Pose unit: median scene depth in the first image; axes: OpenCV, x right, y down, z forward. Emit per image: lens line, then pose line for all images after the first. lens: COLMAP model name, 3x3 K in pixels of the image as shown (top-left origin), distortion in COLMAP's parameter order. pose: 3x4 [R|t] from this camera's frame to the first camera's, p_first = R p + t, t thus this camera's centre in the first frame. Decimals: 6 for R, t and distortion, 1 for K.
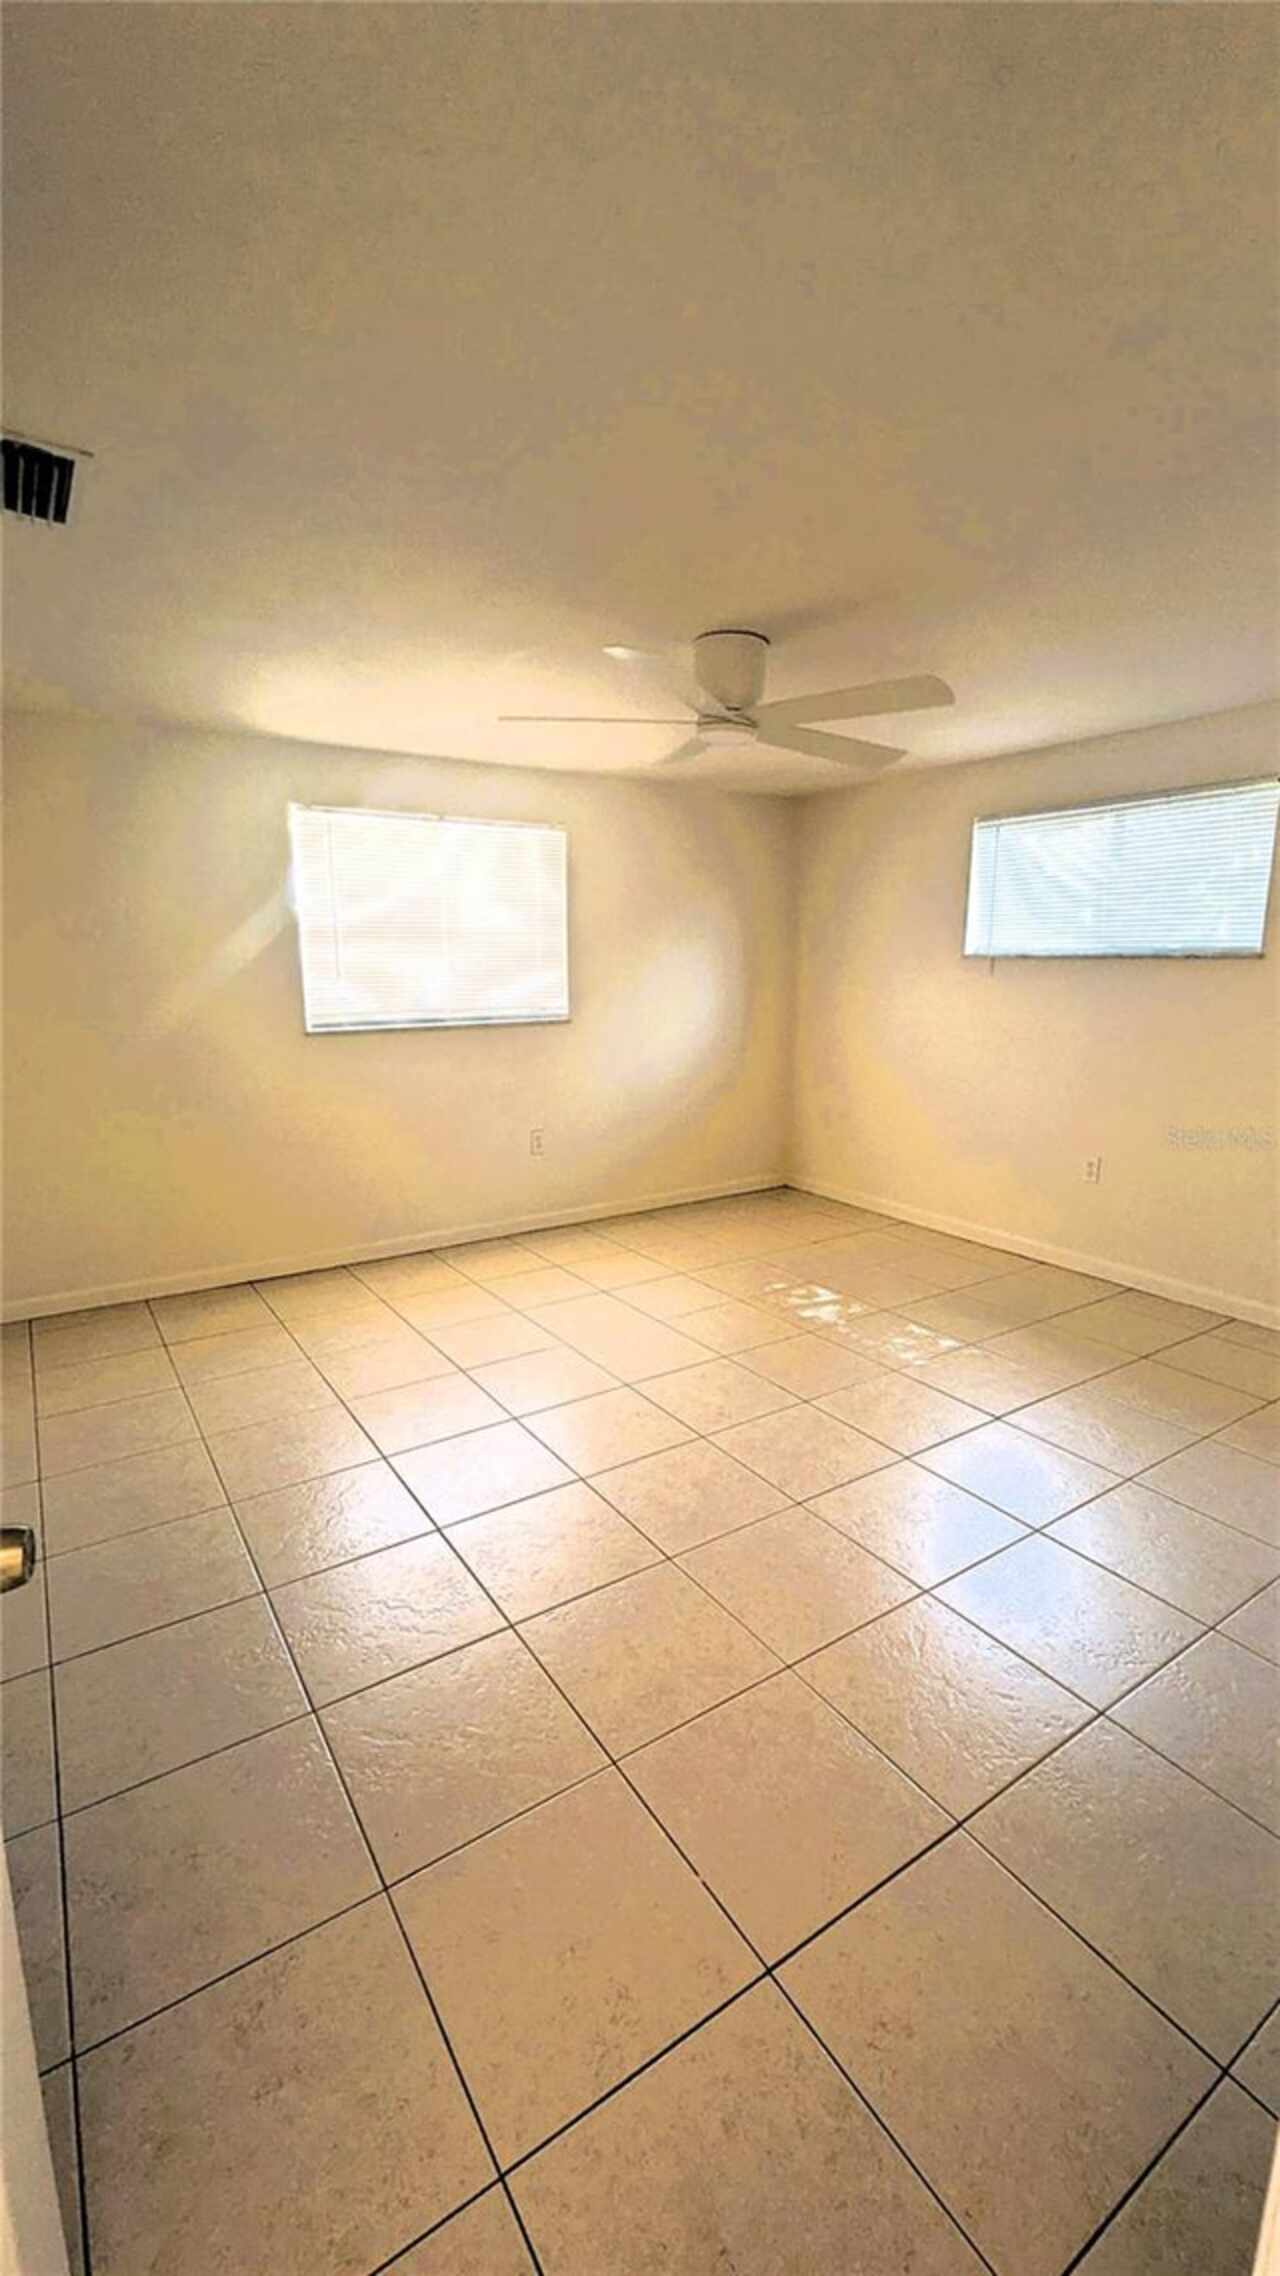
lens RADIAL K [[932.9, 0, 629.6], [0, 932.9, 1119.3], [0, 0, 1]] dist [0.003716, 0.000787]
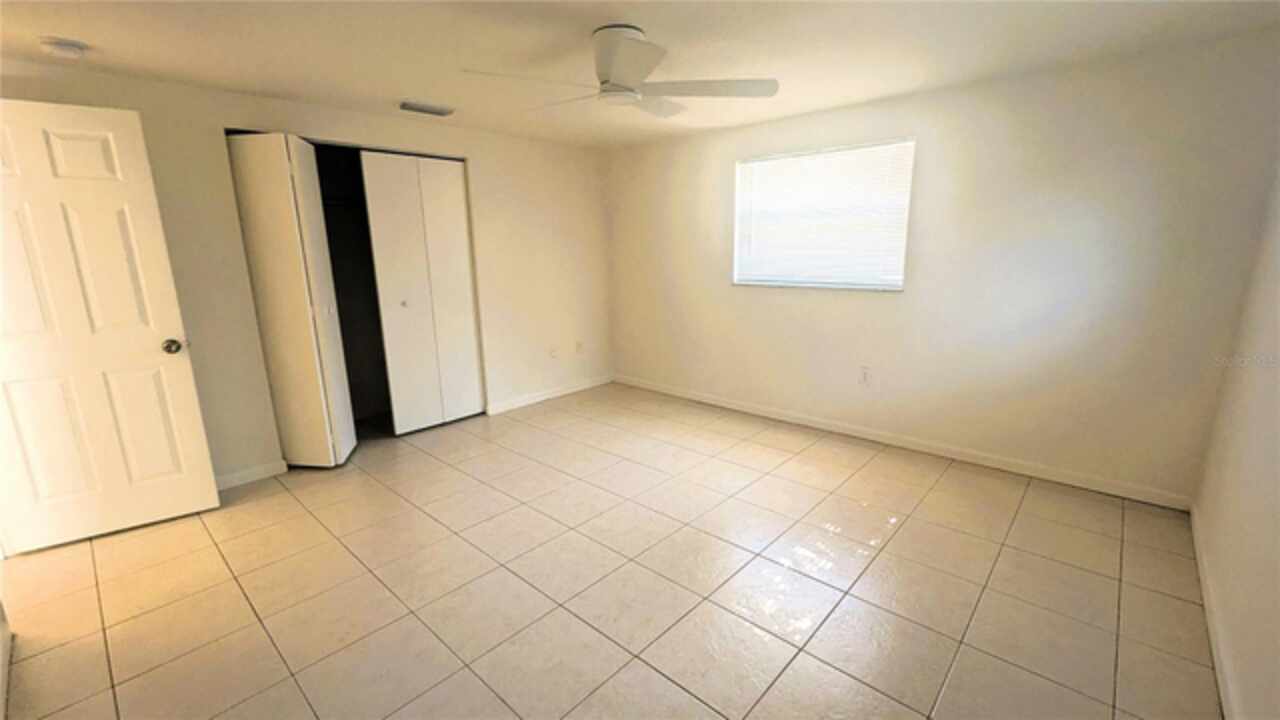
lens RADIAL K [[524.7, 0, 640.1], [0, 524.7, 353.0], [0, 0, 1]] dist [0.003716, 0.000787]
pose [[0.241758, 0.171032, -0.955145, 0.641287], [-0.169901, 0.976598, 0.131869, -0.062188], [0.955346, 0.130400, 0.265159, 0.539105]]
